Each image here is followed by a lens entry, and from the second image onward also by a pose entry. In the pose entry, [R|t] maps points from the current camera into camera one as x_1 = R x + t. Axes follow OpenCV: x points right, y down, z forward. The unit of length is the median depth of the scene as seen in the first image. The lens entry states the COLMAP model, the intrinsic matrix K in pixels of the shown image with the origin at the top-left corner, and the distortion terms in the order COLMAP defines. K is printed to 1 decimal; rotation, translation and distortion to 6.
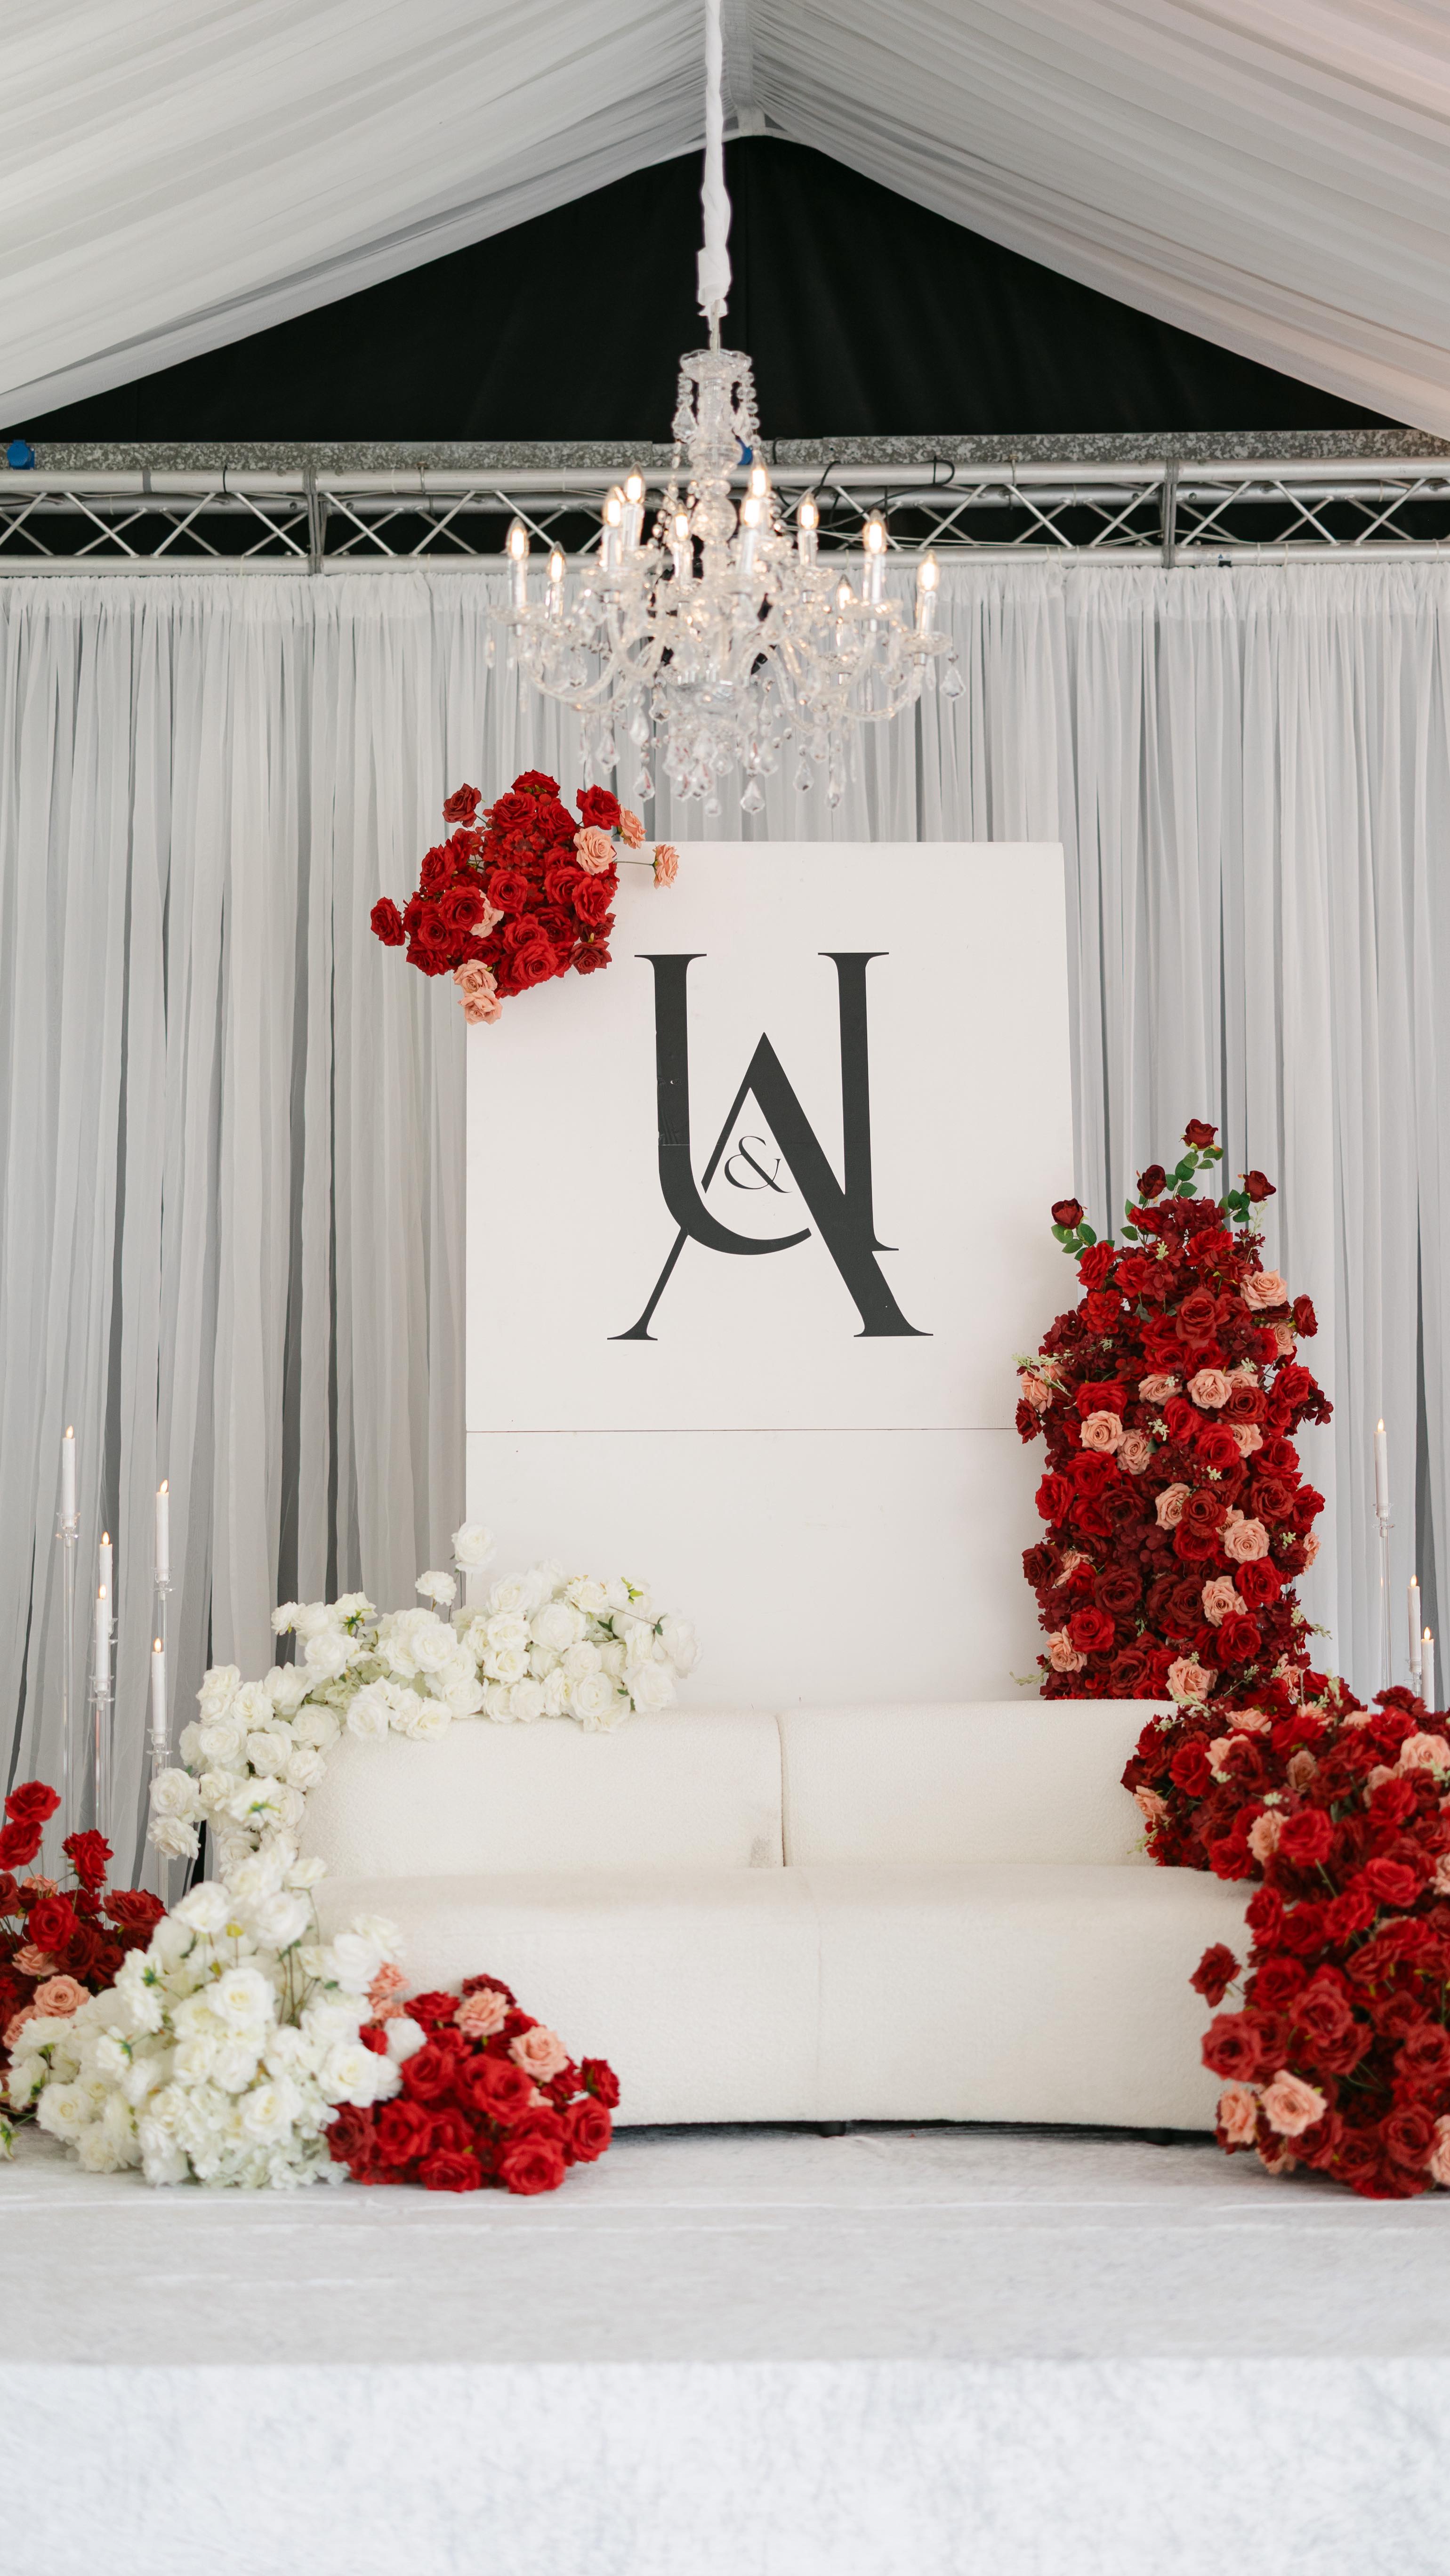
lens RADIAL K [[3894.7, 0, 725.0], [0, 3894.7, 1288.0], [0, 0, 1]] dist [-0.002589, -0.012596]
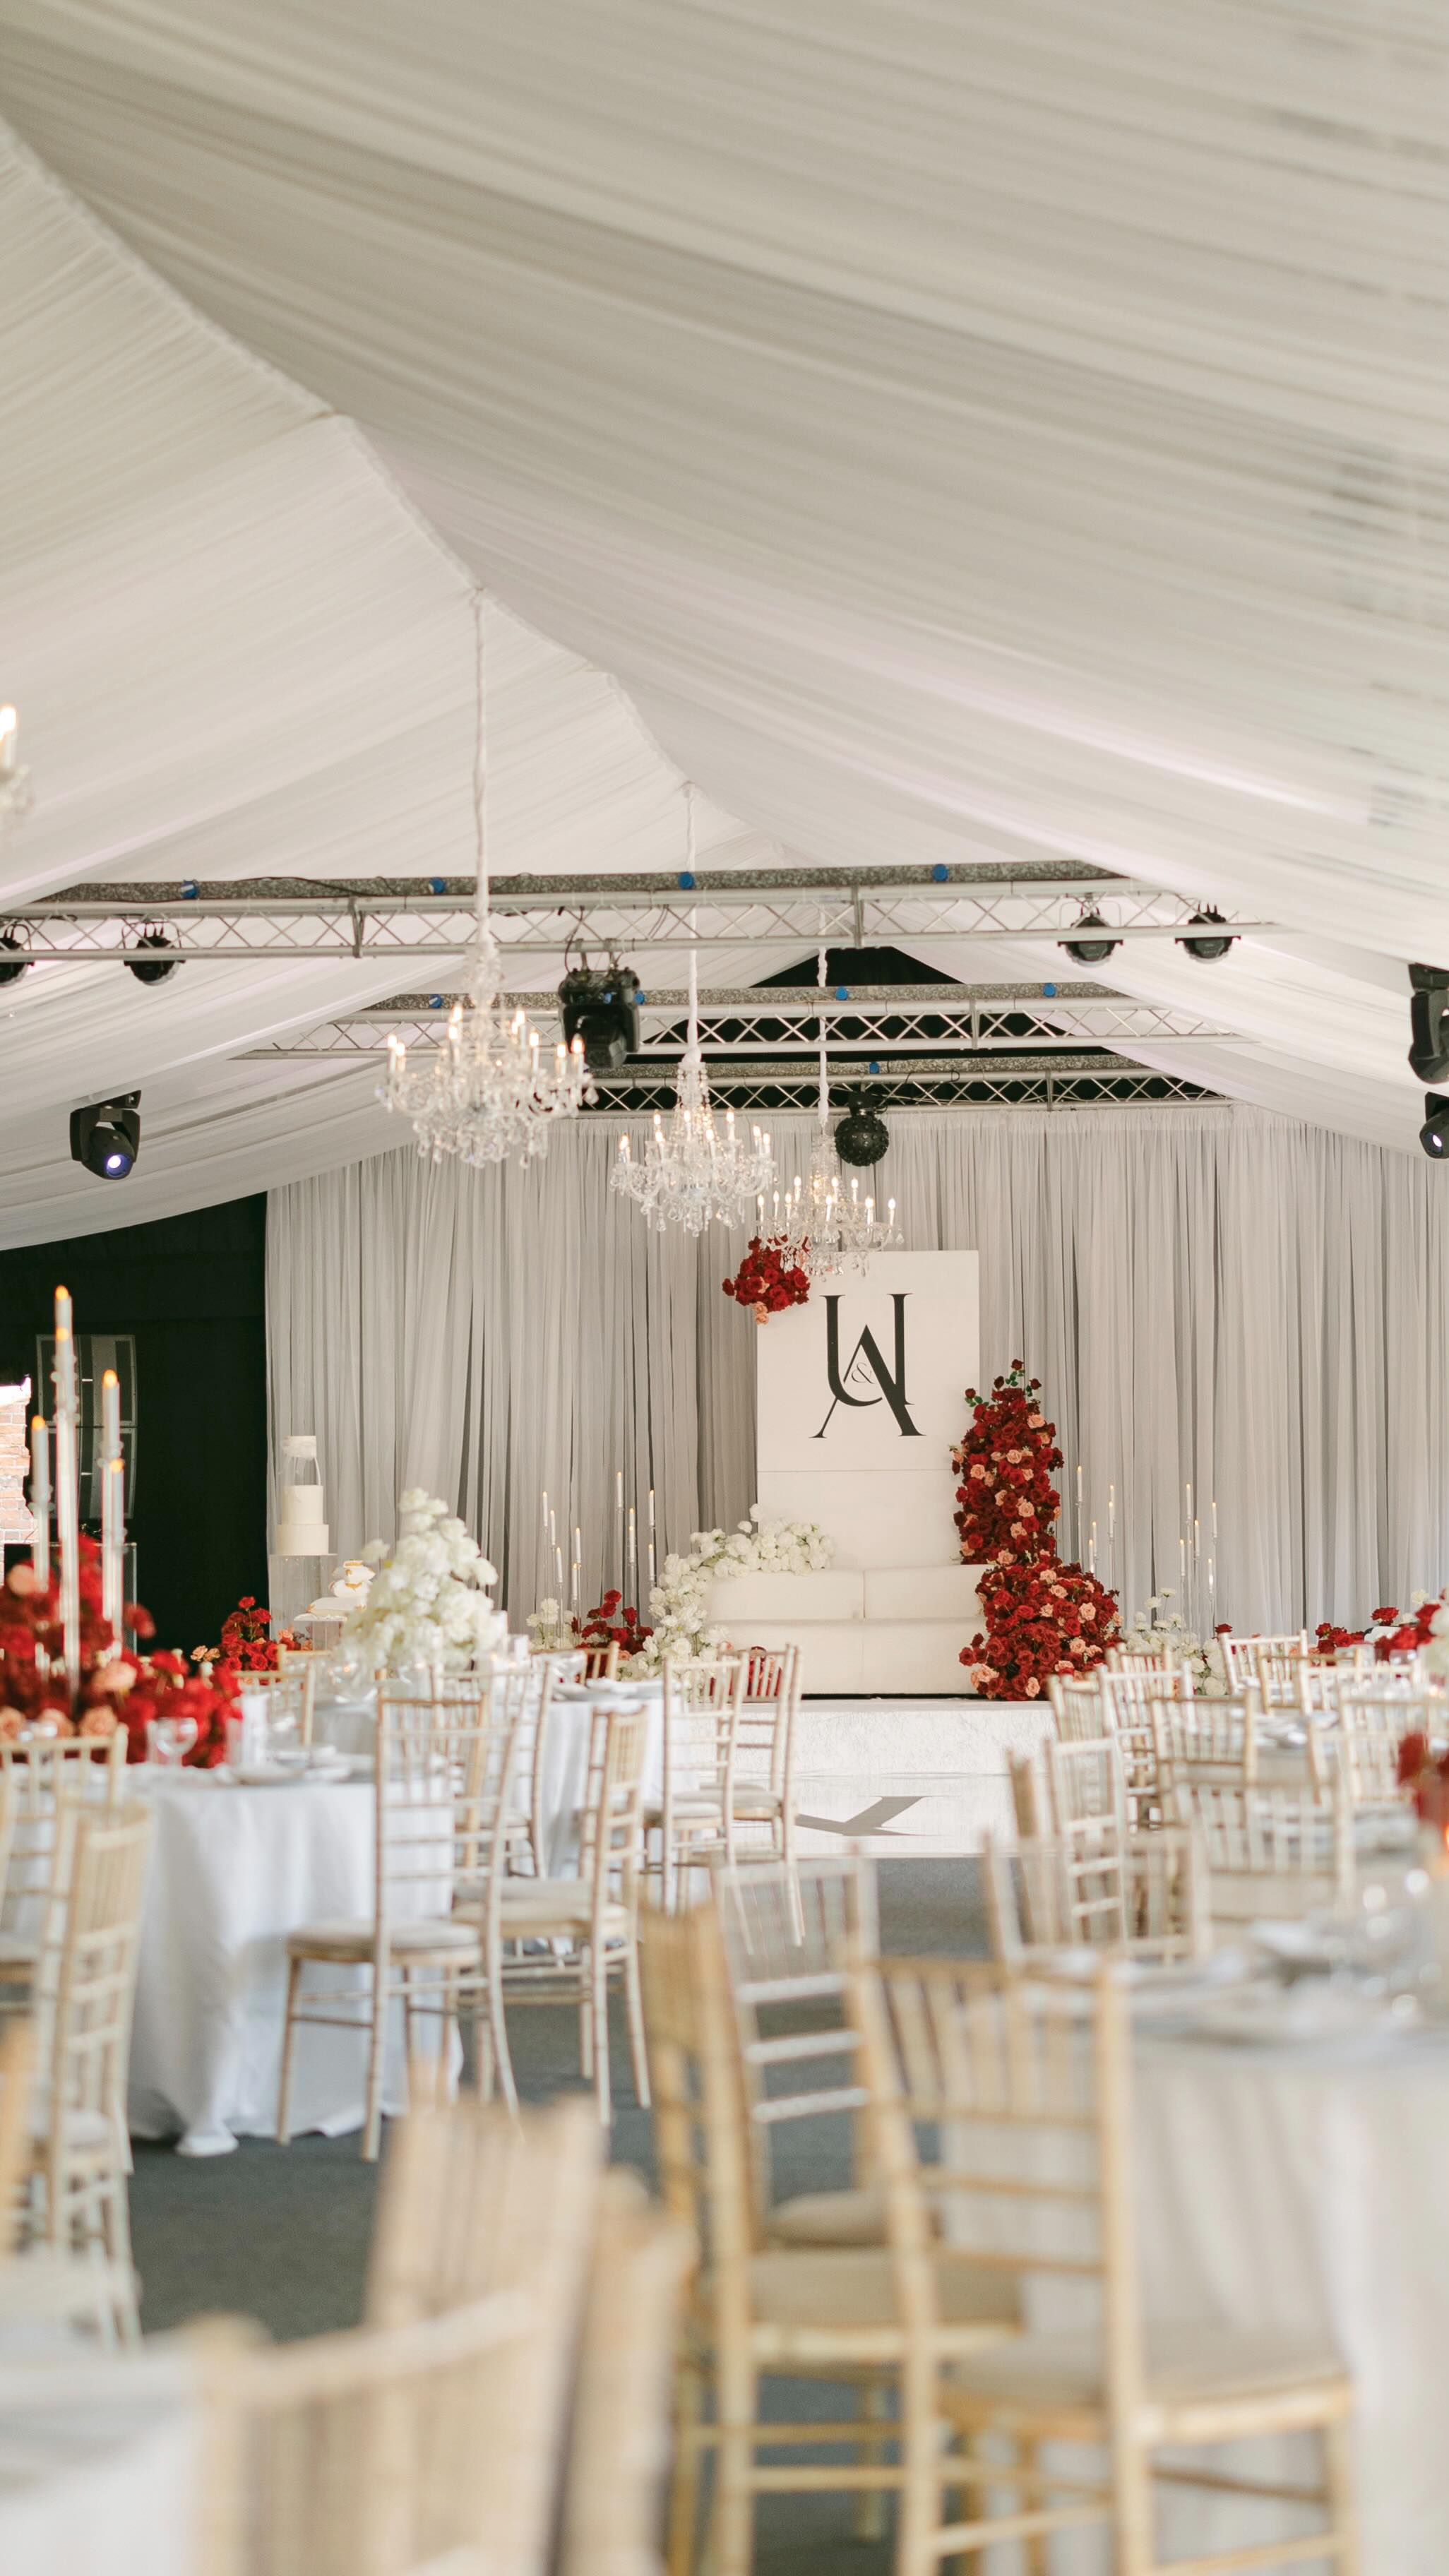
lens RADIAL K [[5156.4, 0, 724.5], [0, 5156.4, 1288.0], [0, 0, 1]] dist [-0.015353, -0.012406]
pose [[0.994021, -0.008549, -0.108853, 0.308108], [0.010915, 0.999717, 0.021160, -0.170393], [0.108641, -0.022222, 0.993833, -2.628971]]
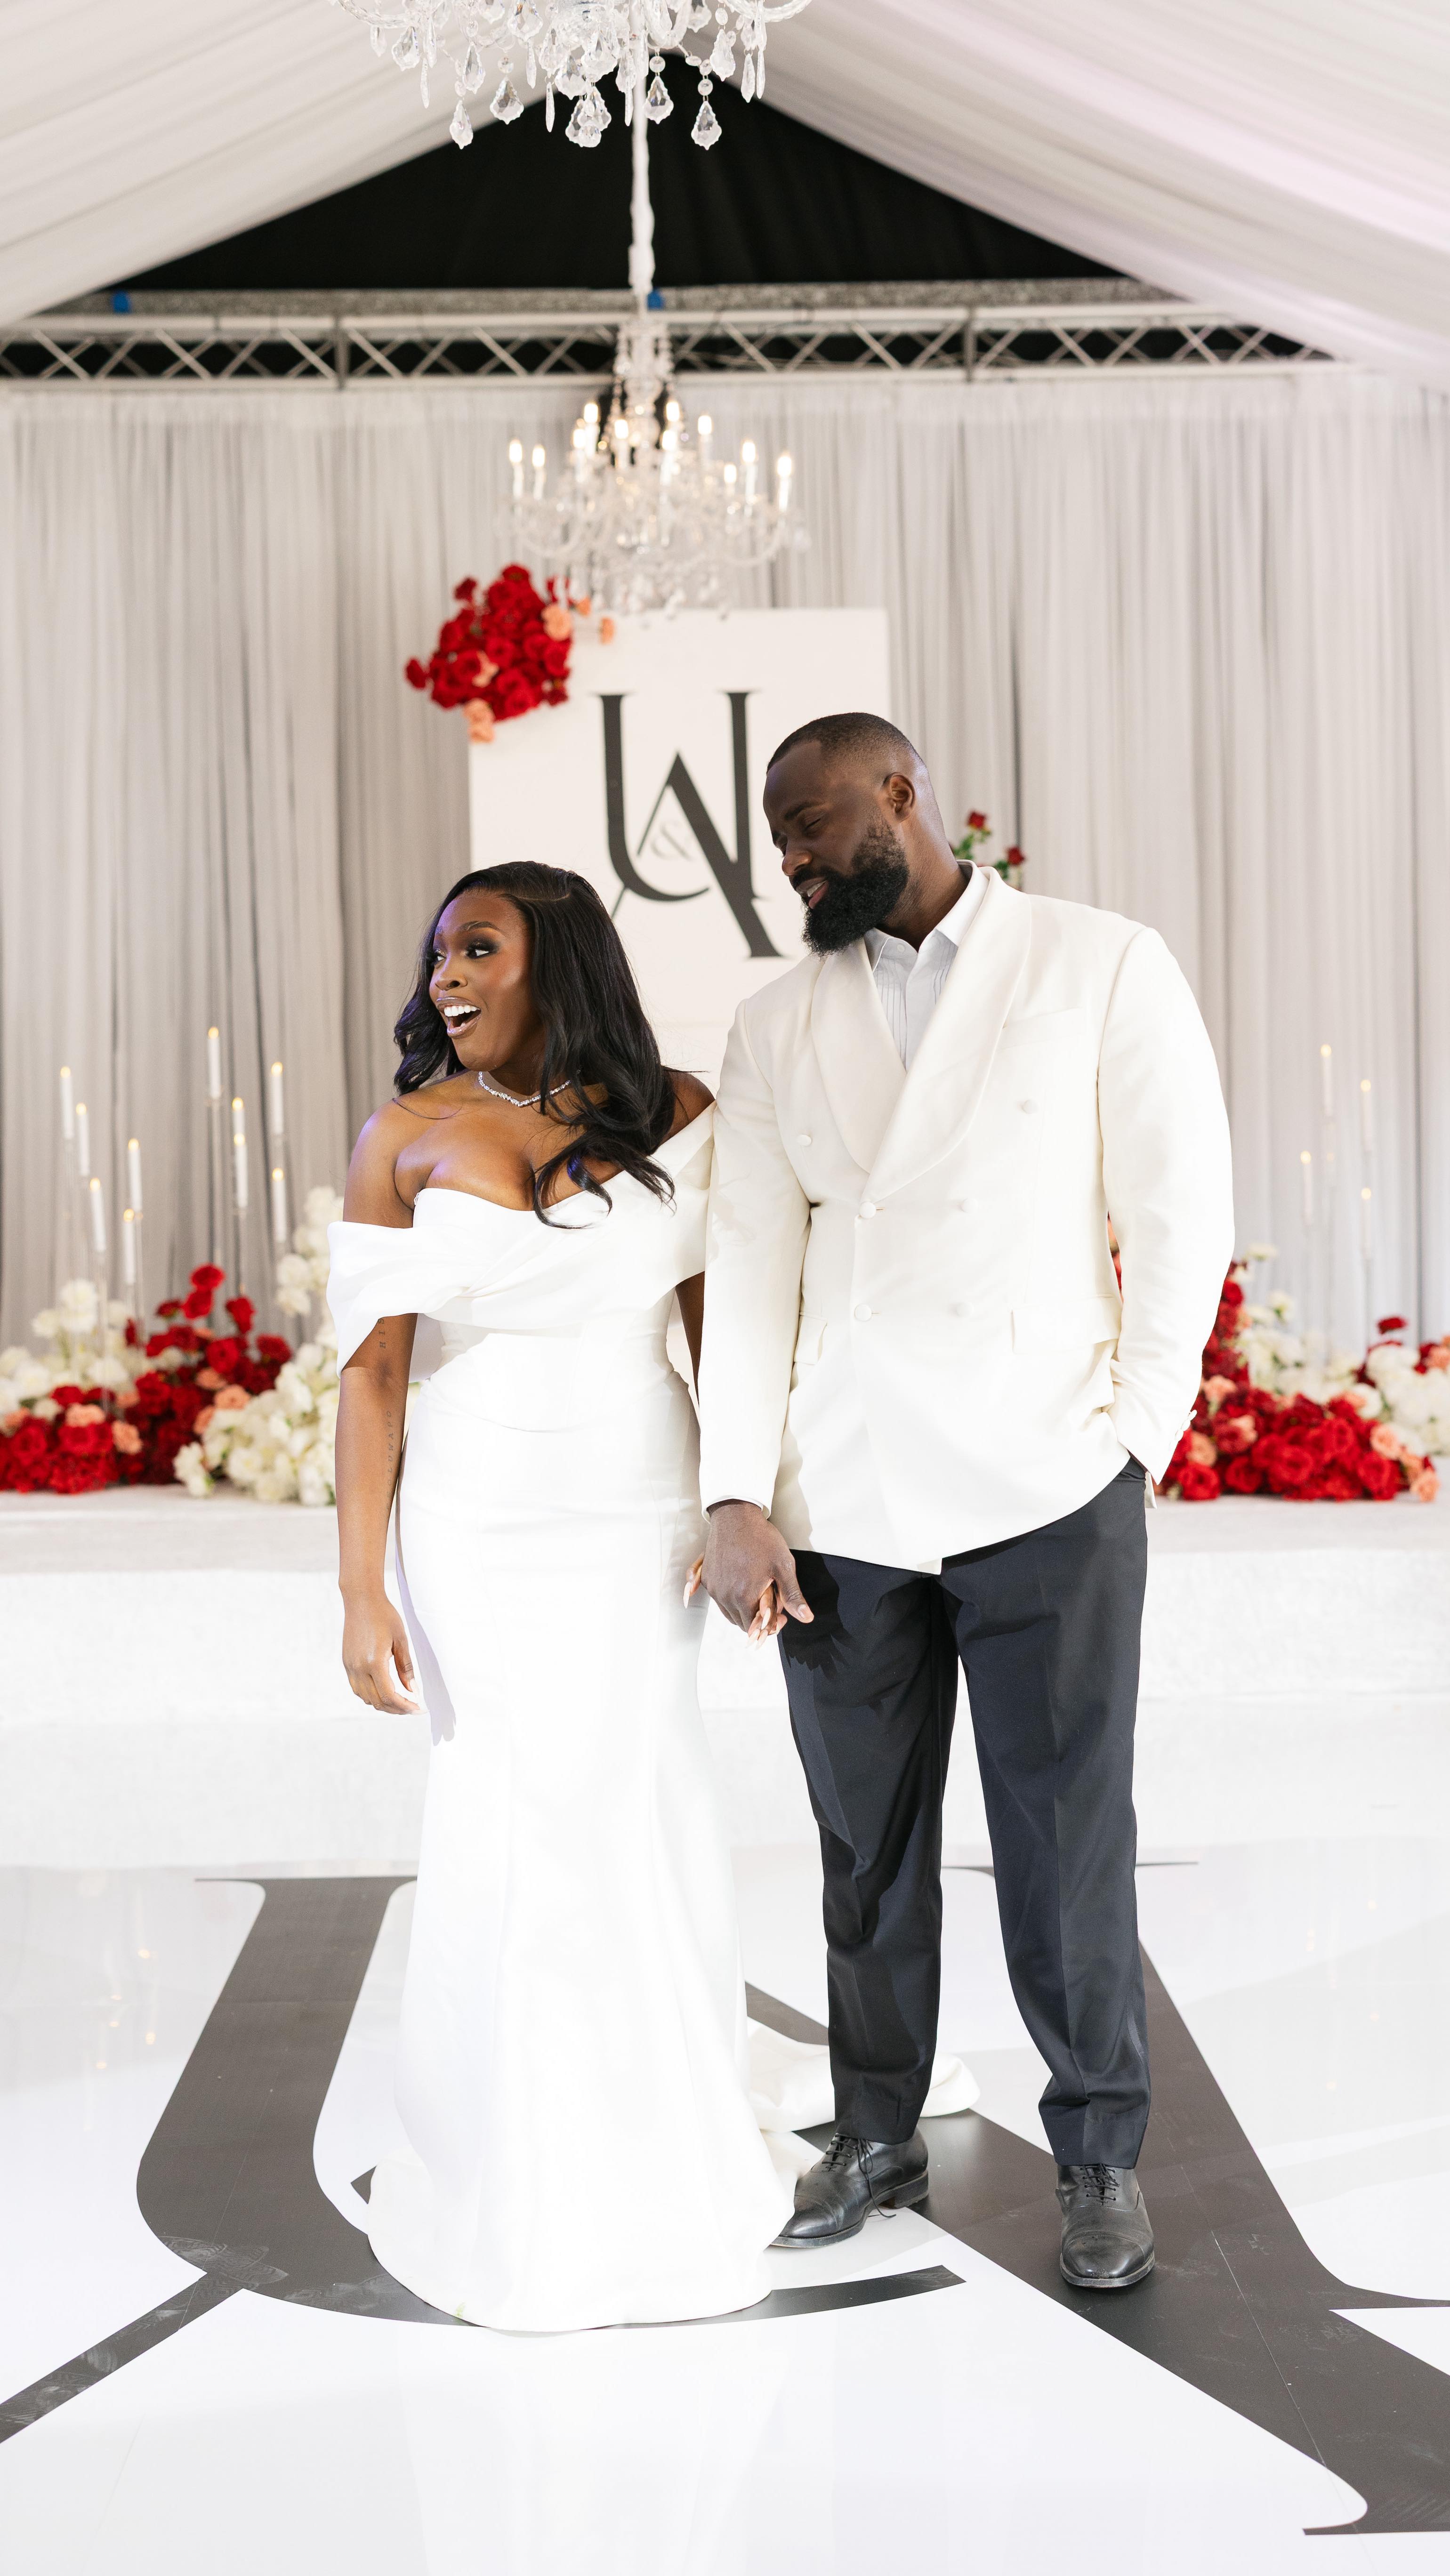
lens RADIAL K [[3894.7, 0, 725.0], [0, 3894.7, 1288.0], [0, 0, 1]] dist [-0.002589, -0.012596]
pose [[0.999643, -0.011783, 0.023999, -0.009545], [0.008936, 0.993273, 0.115452, -0.033544], [-0.025198, -0.115197, 0.993023, -0.457662]]
